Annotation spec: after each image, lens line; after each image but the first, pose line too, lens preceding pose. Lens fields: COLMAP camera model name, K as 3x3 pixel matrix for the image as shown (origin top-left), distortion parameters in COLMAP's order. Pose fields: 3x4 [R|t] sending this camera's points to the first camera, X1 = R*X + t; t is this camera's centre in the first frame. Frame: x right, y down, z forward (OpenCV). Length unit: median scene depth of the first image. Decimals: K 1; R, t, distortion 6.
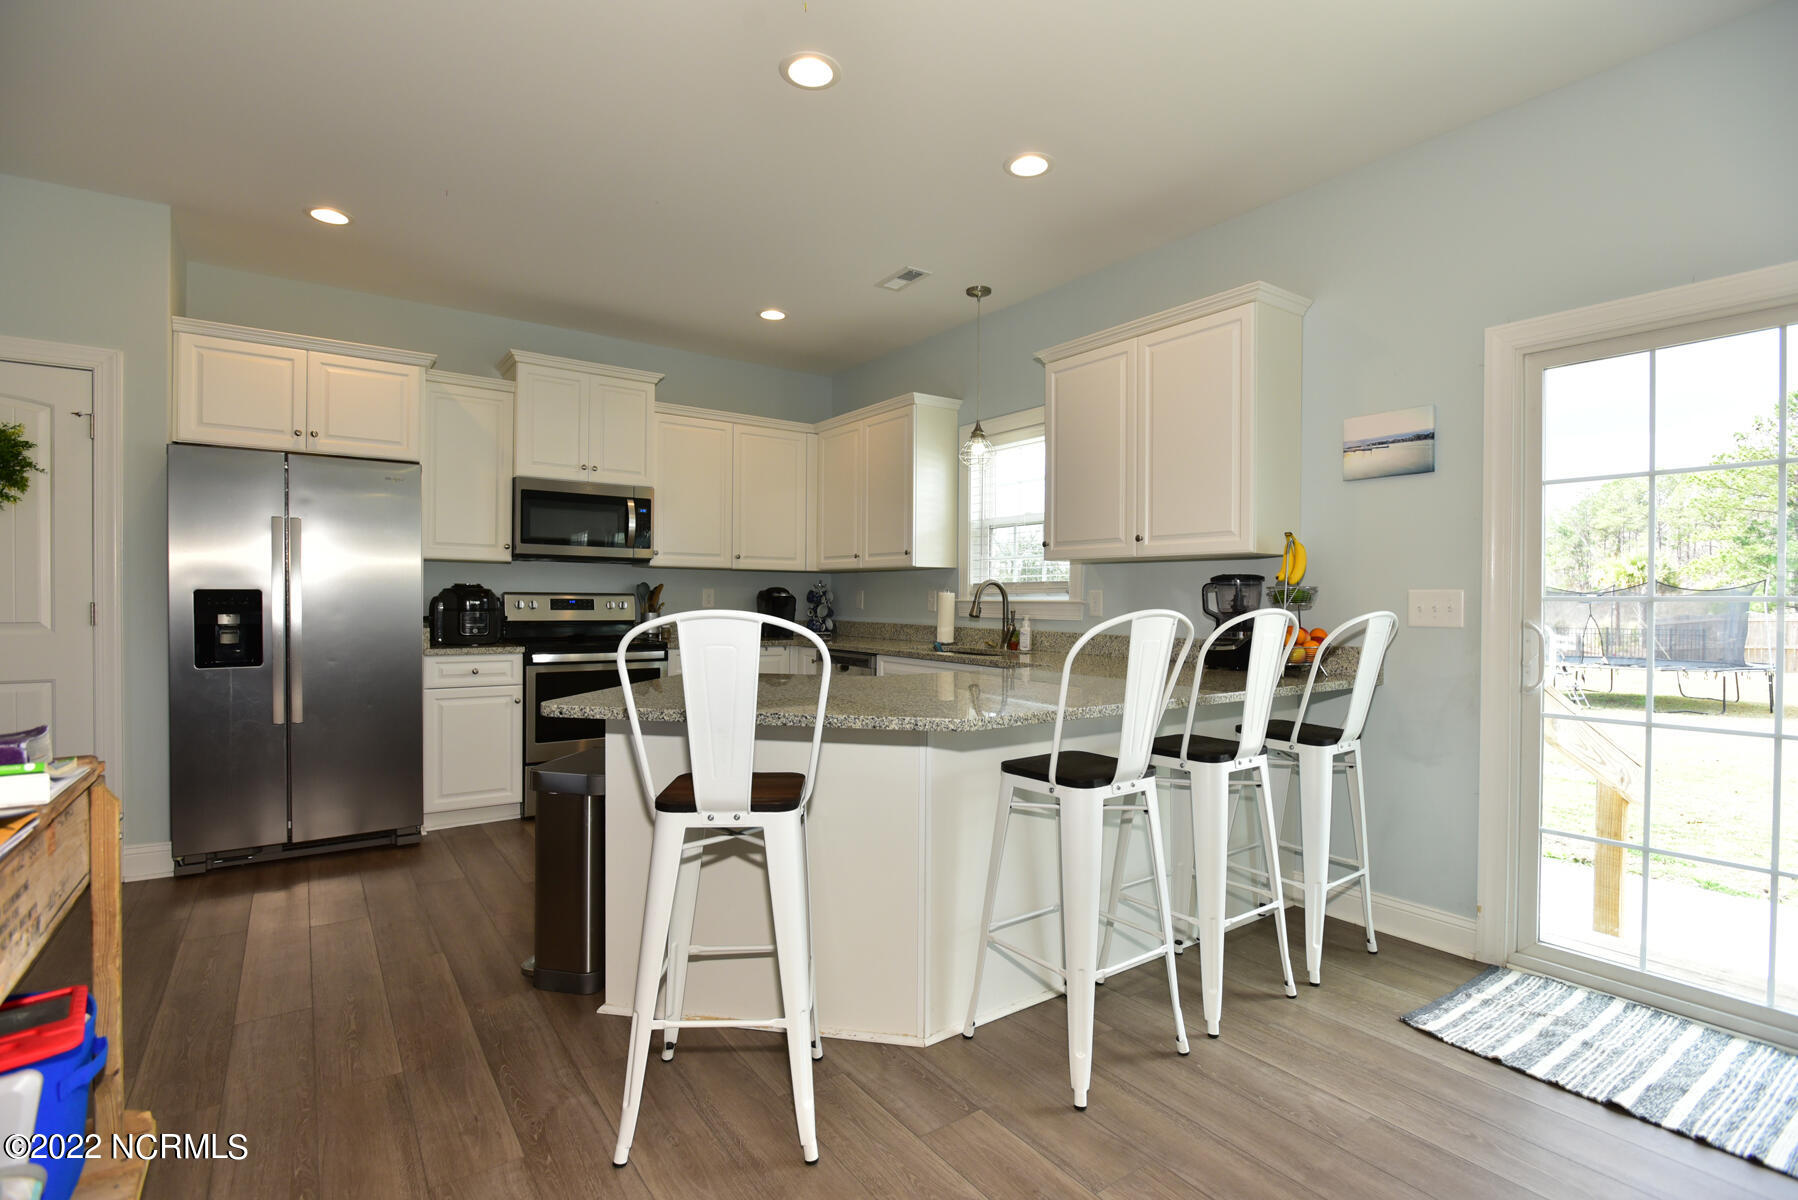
lens RADIAL K [[860.7, 0, 899.0], [0, 860.7, 600.0], [0, 0, 1]] dist [-0.004683, -0.000134]
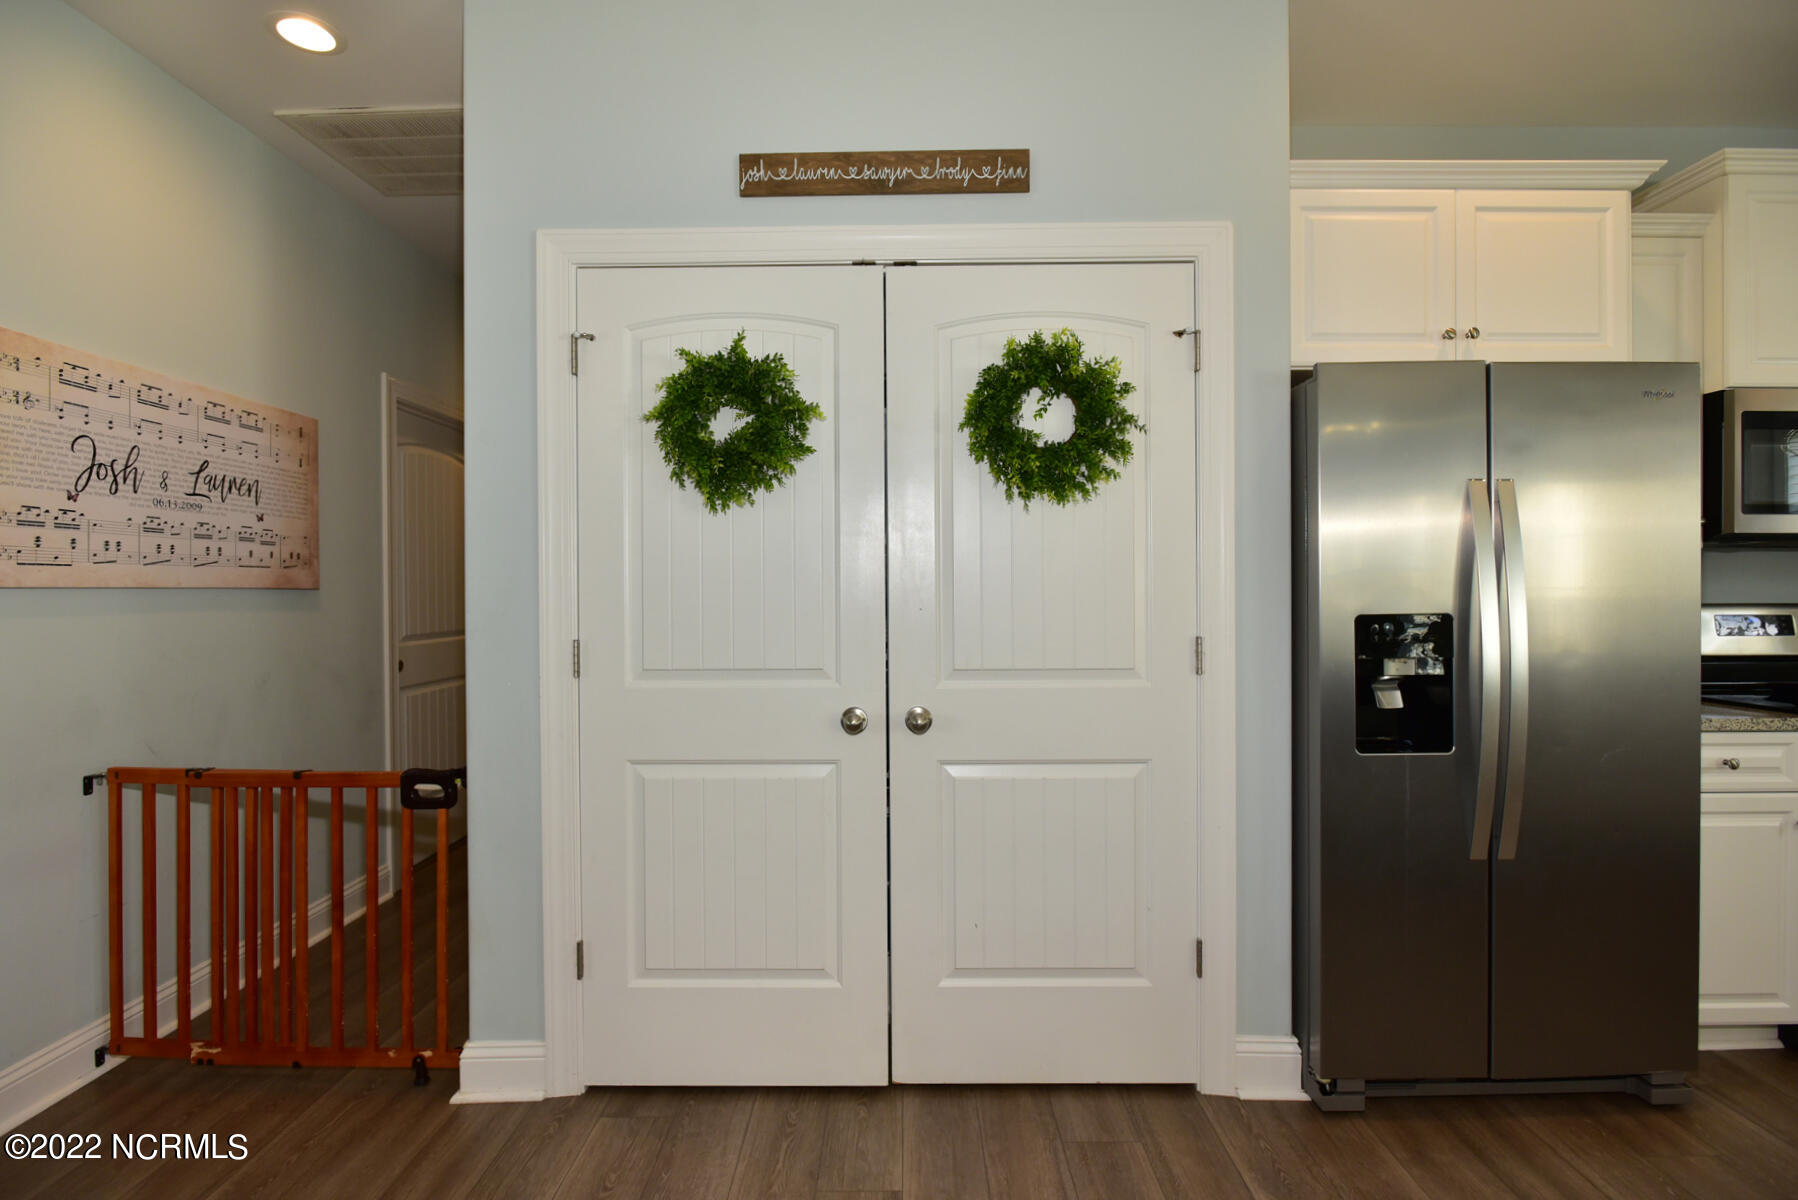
lens RADIAL K [[860.7, 0, 899.0], [0, 860.7, 600.0], [0, 0, 1]] dist [-0.004683, -0.000134]
pose [[0.816552, -0.014756, -0.577084, -0.734354], [0.011915, 0.999891, -0.008708, -0.019996], [0.577149, 0.000235, 0.816639, 0.357695]]
